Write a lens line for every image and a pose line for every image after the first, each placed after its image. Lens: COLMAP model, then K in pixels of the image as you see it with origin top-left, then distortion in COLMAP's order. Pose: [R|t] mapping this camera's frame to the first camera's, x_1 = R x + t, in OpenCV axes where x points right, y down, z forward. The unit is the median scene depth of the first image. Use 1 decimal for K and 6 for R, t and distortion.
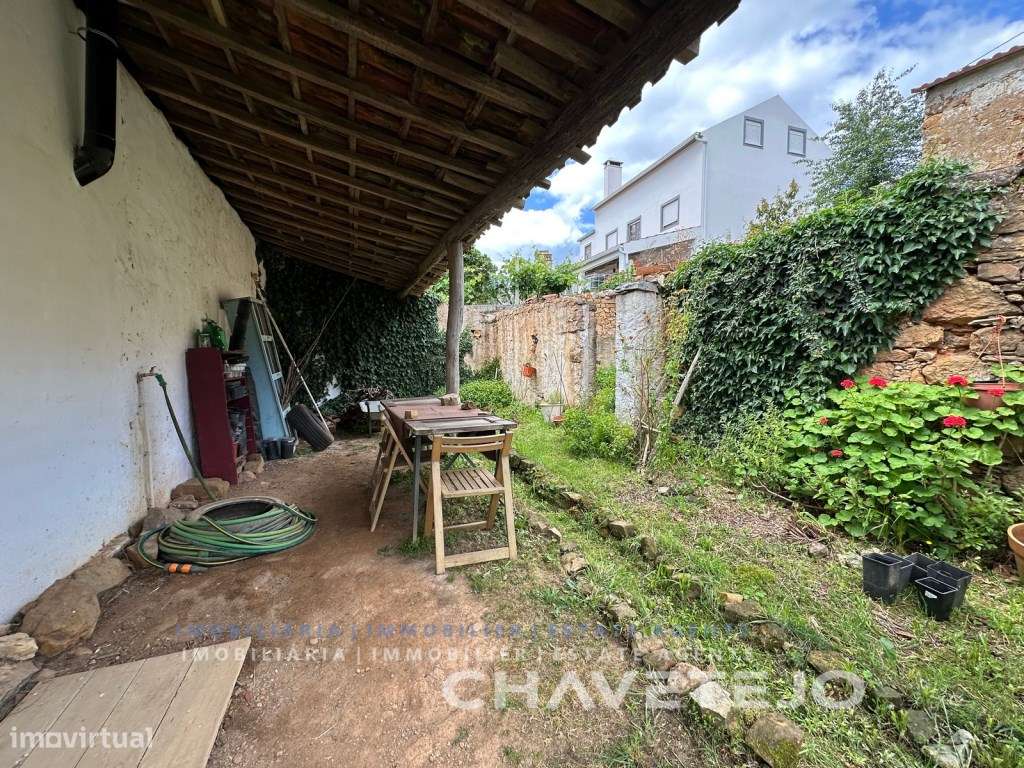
lens RADIAL K [[406.9, 0, 510.8], [0, 406.9, 385.5], [0, 0, 1]] dist [0.000607, -0.000022]
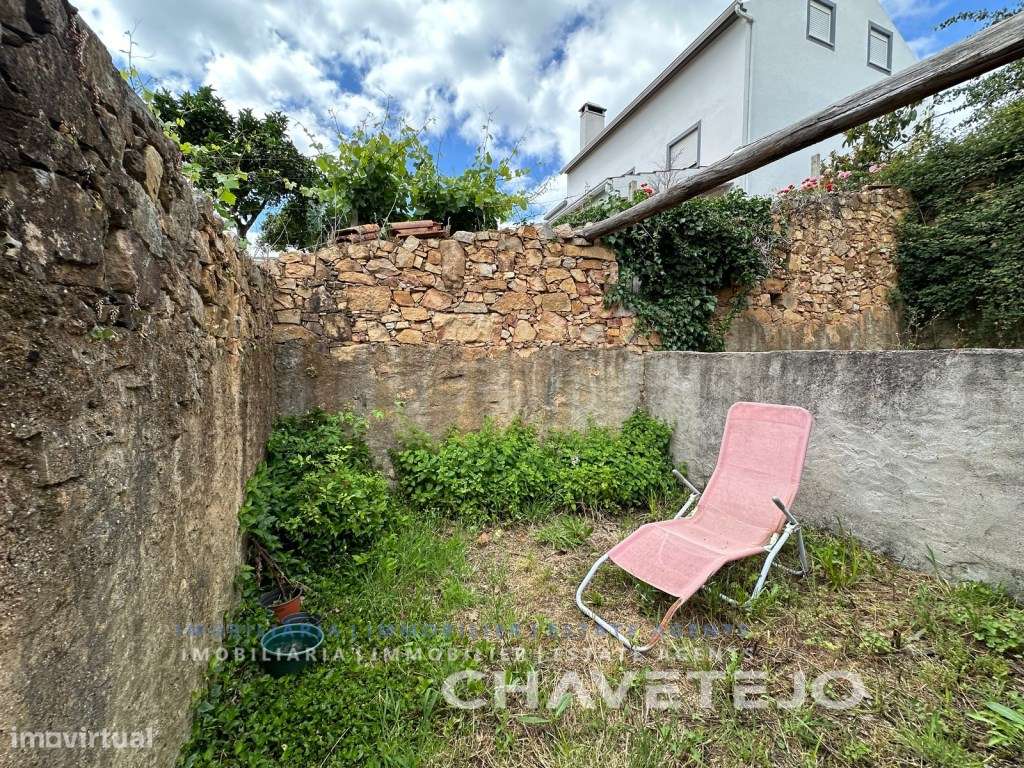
lens RADIAL K [[406.9, 0, 510.8], [0, 406.9, 385.5], [0, 0, 1]] dist [0.000607, -0.000022]
pose [[0.998355, 0.014933, 0.055354, 0.101735], [-0.013181, 0.999405, -0.031880, -0.047343], [-0.055797, 0.031098, 0.997958, 0.418182]]
